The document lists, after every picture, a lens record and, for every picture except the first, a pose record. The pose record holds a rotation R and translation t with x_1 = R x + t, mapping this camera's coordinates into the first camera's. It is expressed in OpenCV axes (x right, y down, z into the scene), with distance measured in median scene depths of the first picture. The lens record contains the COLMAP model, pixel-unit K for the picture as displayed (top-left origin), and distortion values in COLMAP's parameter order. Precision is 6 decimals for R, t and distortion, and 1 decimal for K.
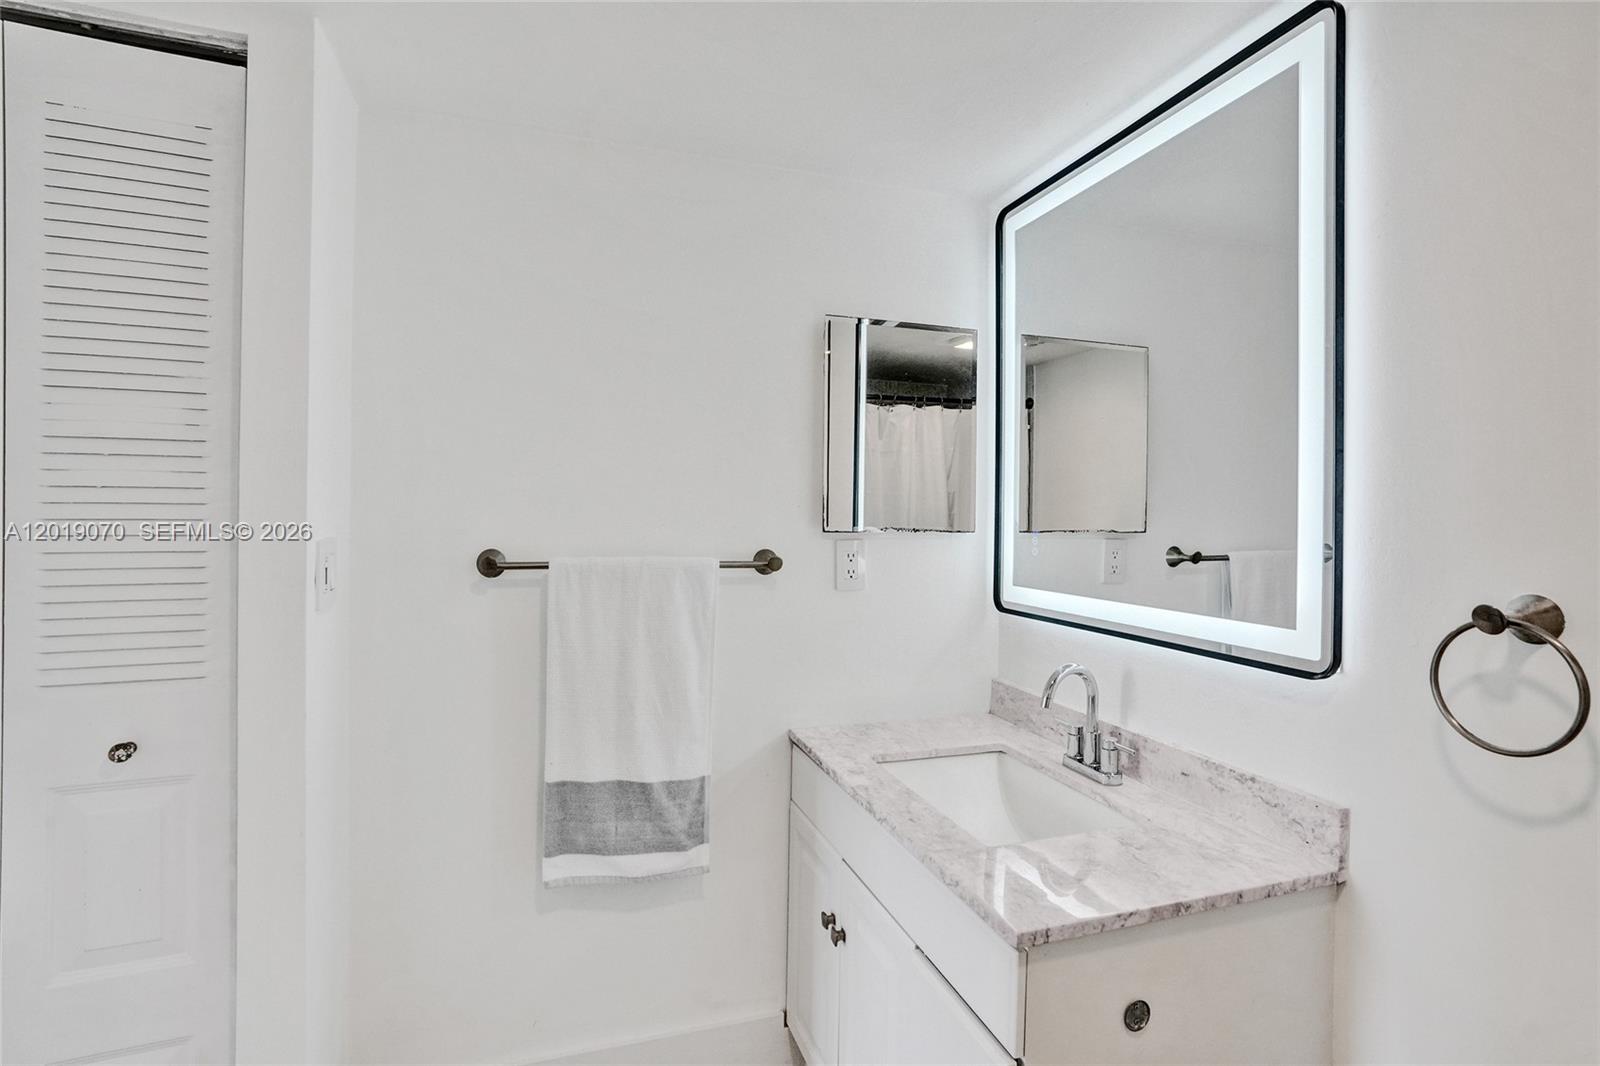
lens RADIAL K [[749.7, 0, 798.7], [0, 749.7, 522.6], [0, 0, 1]] dist [-0.048263, 0.026175]
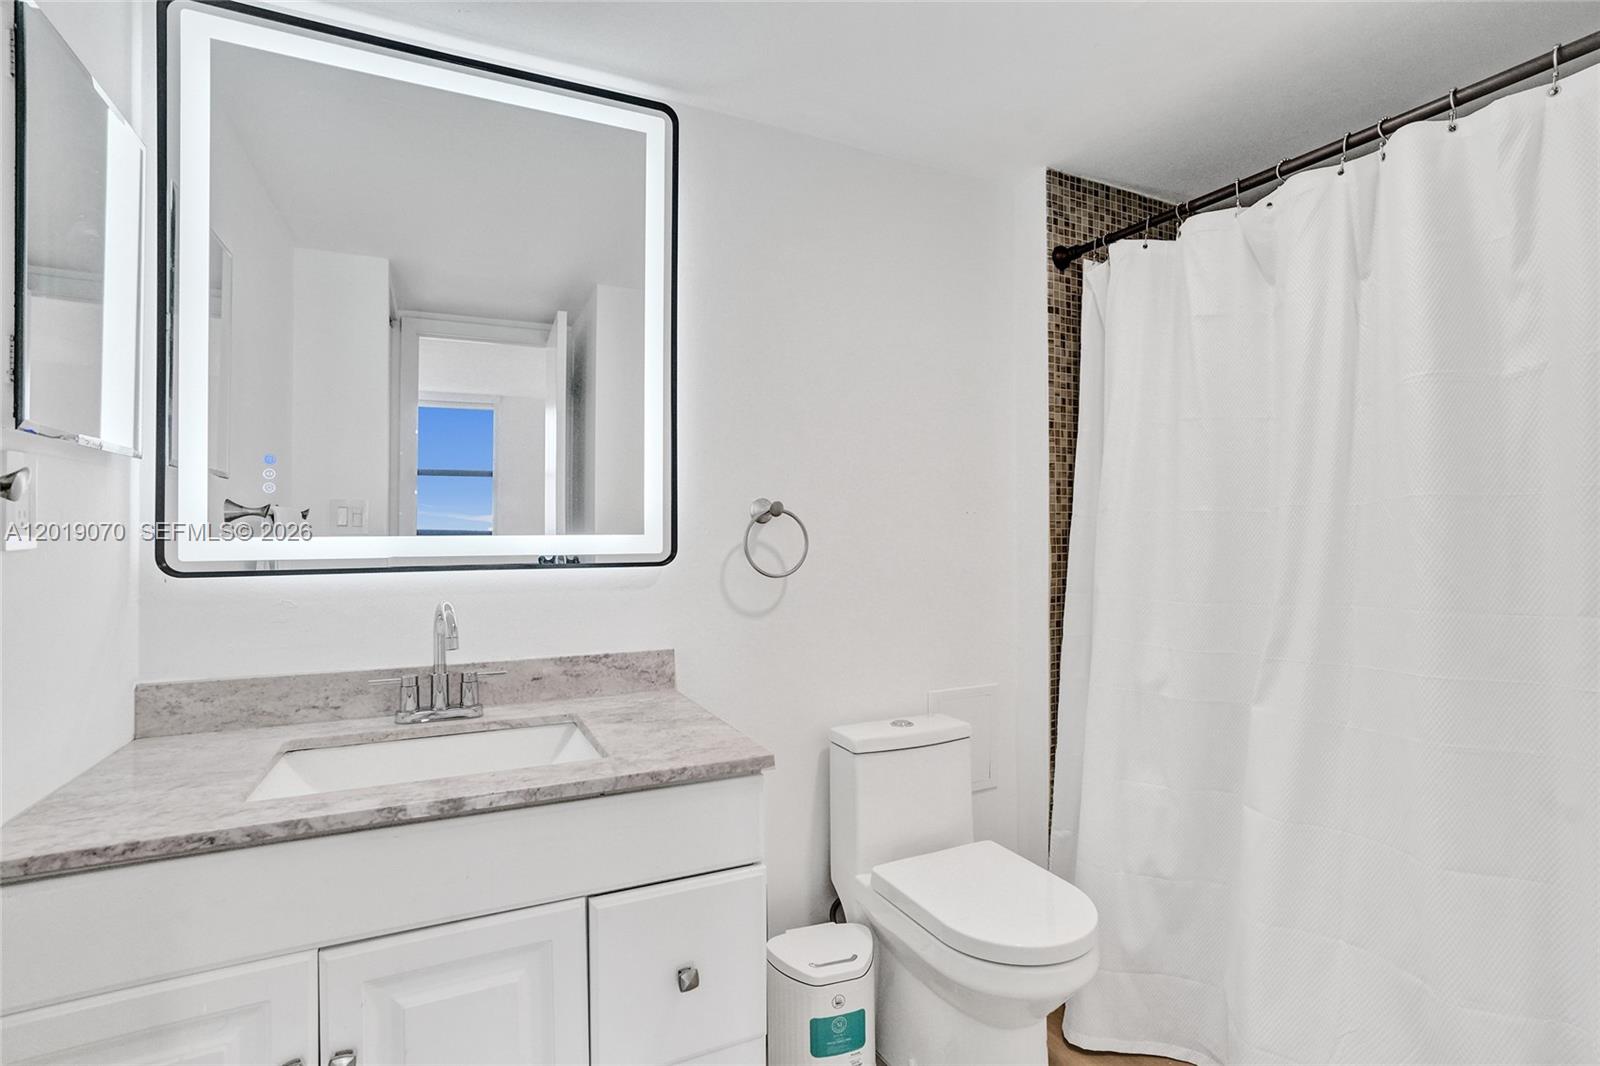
lens RADIAL K [[749.7, 0, 798.7], [0, 749.7, 522.6], [0, 0, 1]] dist [-0.048263, 0.026175]
pose [[-0.108377, 0.000537, 0.994110, -0.680903], [0.008279, 0.999966, 0.000362, 0.109803], [-0.994075, 0.008269, -0.108378, 0.757343]]
